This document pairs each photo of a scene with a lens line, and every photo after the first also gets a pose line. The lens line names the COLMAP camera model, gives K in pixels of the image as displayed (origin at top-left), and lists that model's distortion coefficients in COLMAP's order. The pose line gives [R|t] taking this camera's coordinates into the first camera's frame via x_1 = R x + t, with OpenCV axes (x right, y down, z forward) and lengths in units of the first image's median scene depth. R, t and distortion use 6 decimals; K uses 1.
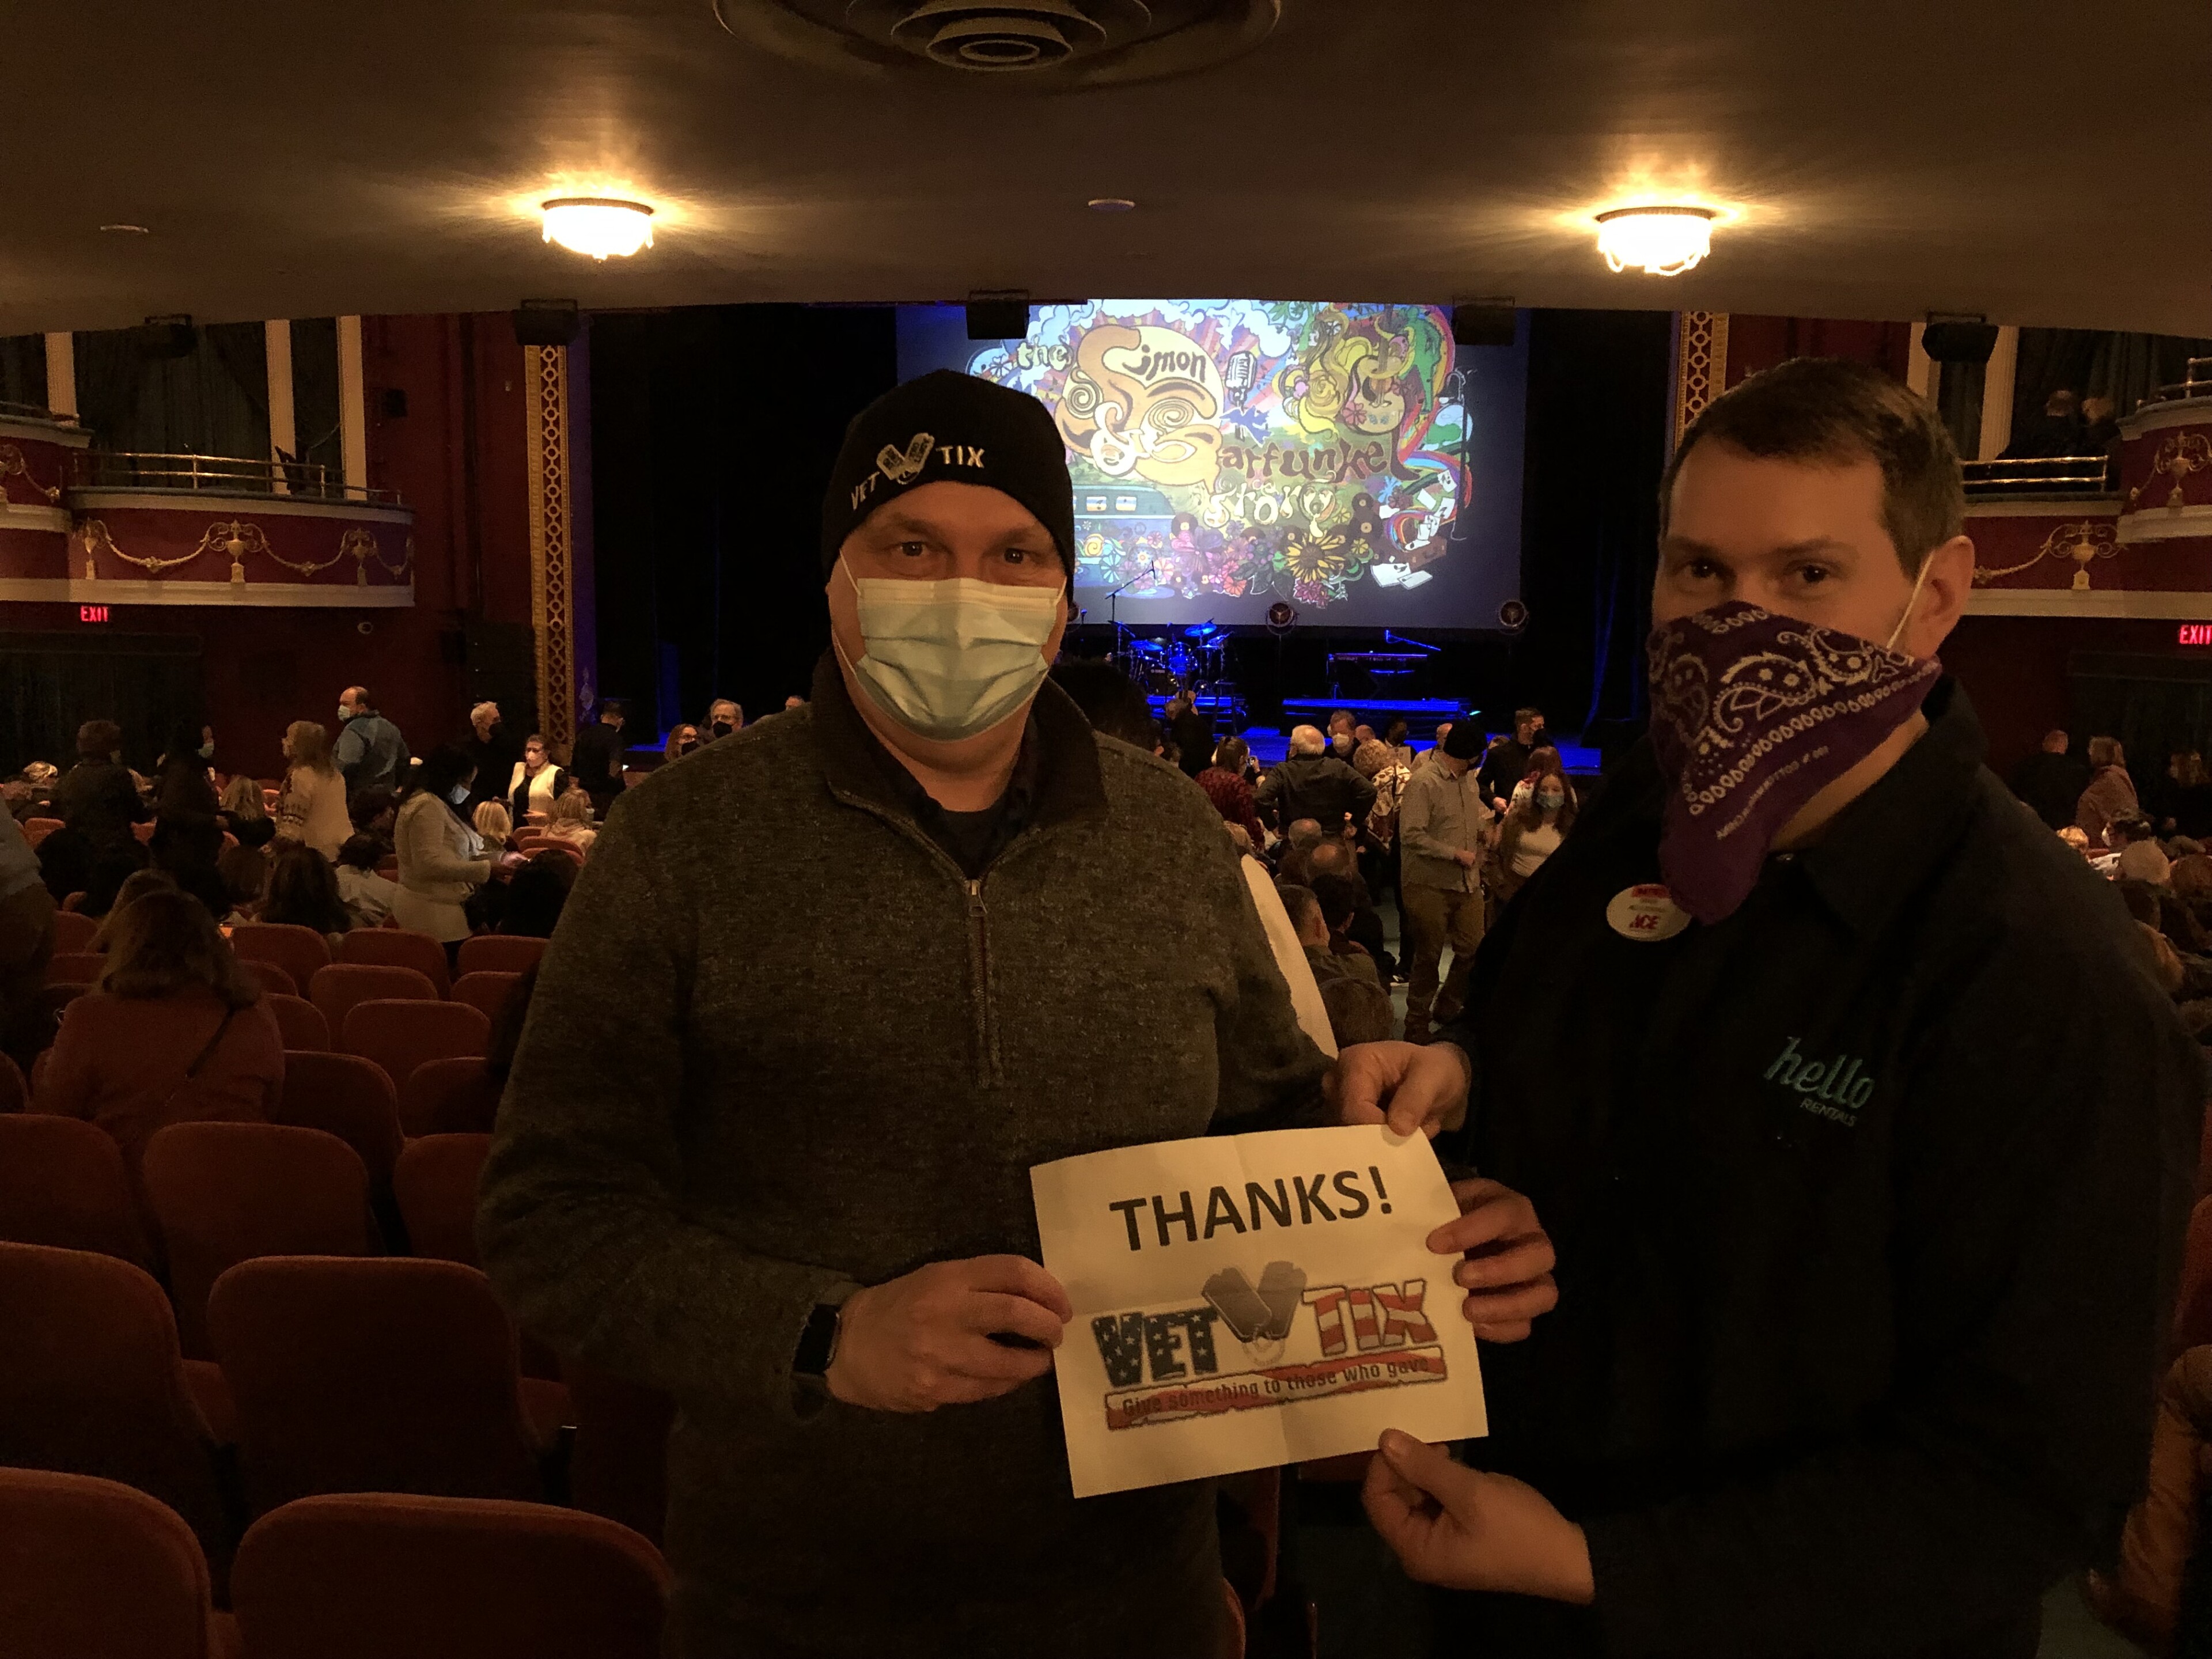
lens RADIAL K [[1798.2, 0, 1104.6], [0, 1798.2, 827.4], [0, 0, 1]] dist [-0.001769, 0.017584]
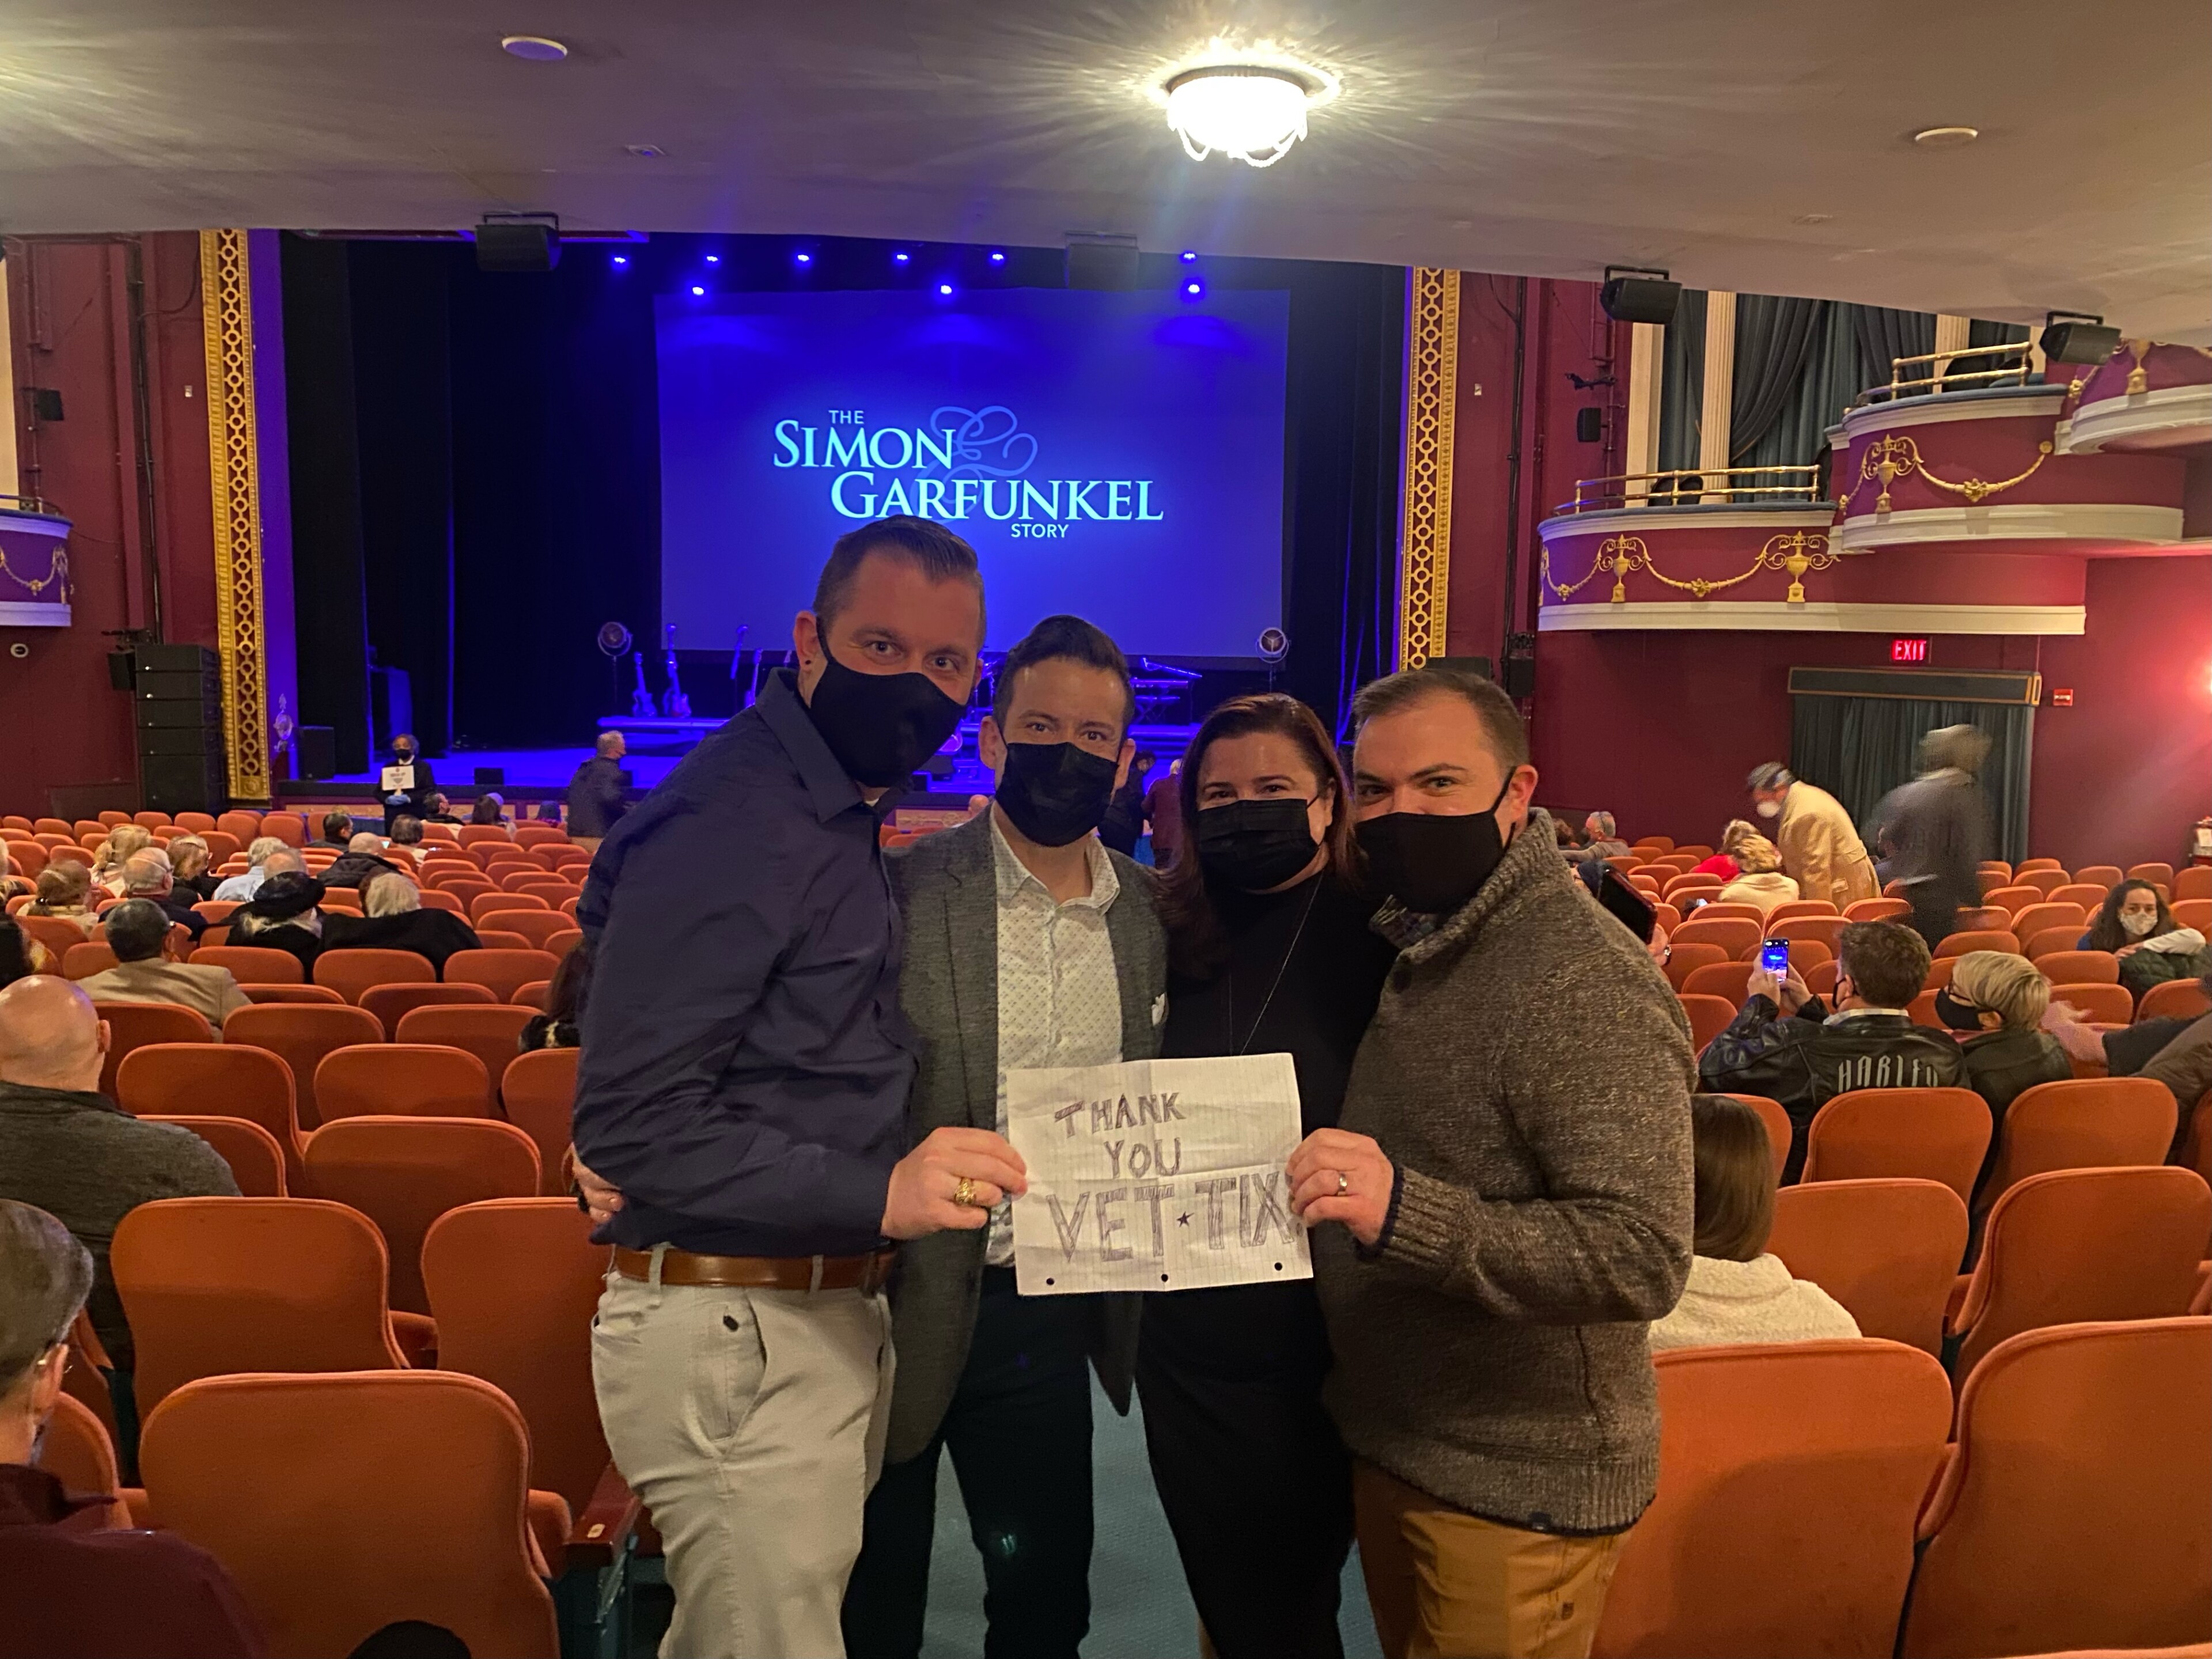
lens RADIAL K [[1702.7, 0, 1108.0], [0, 1702.7, 826.7], [0, 0, 1]] dist [0.021847, -0.007131]
pose [[0.994877, -0.011317, 0.100457, 0.063964], [0.013022, 0.999782, -0.016333, 0.000280], [-0.100250, 0.017558, 0.994807, 0.097214]]
